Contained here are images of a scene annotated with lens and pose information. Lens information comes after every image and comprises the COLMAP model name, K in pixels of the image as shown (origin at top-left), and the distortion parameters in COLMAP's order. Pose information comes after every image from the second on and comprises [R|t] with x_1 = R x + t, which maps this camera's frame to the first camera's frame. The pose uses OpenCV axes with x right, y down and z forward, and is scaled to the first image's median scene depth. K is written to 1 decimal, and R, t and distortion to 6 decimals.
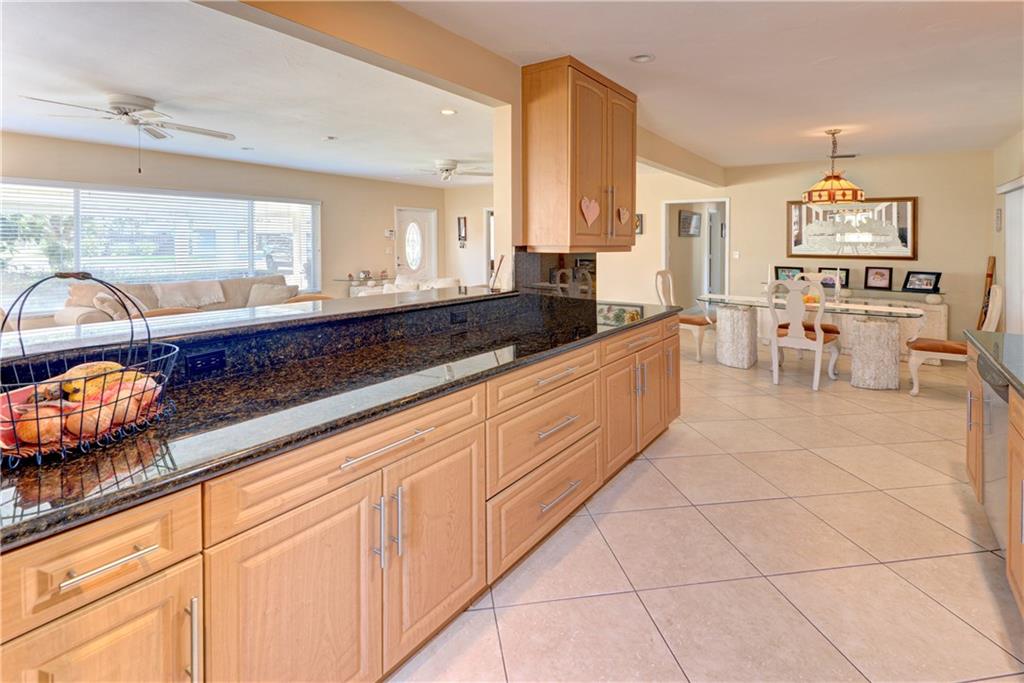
lens RADIAL K [[512.7, 0, 506.7], [0, 512.7, 325.7], [0, 0, 1]] dist [0.018484, -0.006152]
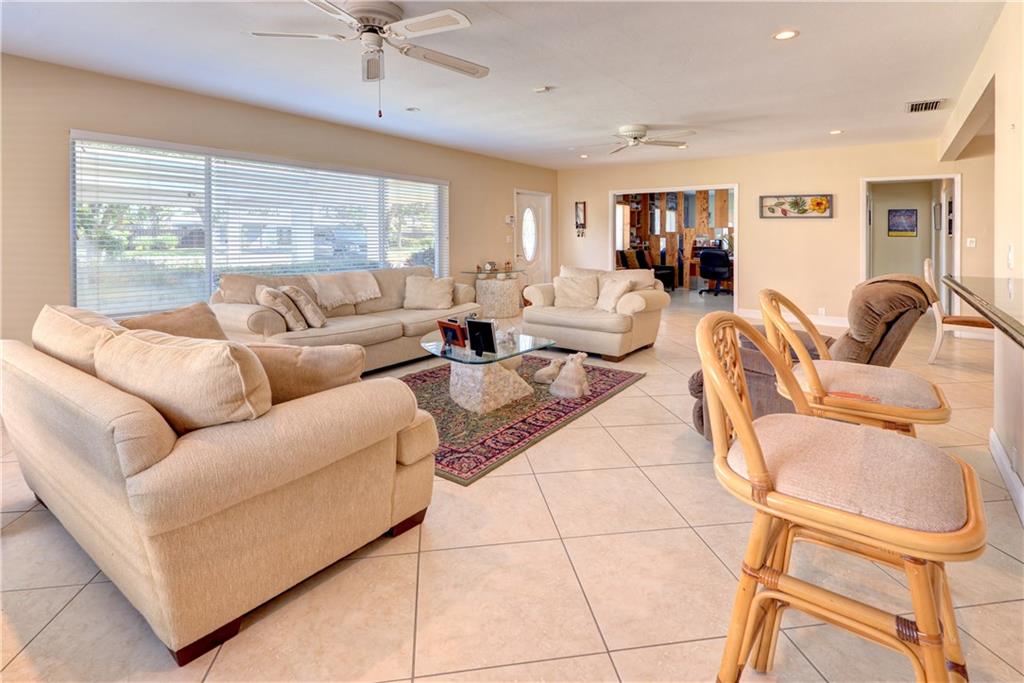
lens RADIAL K [[512.7, 0, 518.0], [0, 512.7, 331.0], [0, 0, 1]] dist [0.018484, -0.006152]
pose [[0.999998, 0.002030, -0.000872, -0.235564], [-0.002012, 0.999809, 0.019431, -0.006561], [0.000911, -0.019429, 0.999811, 0.129131]]
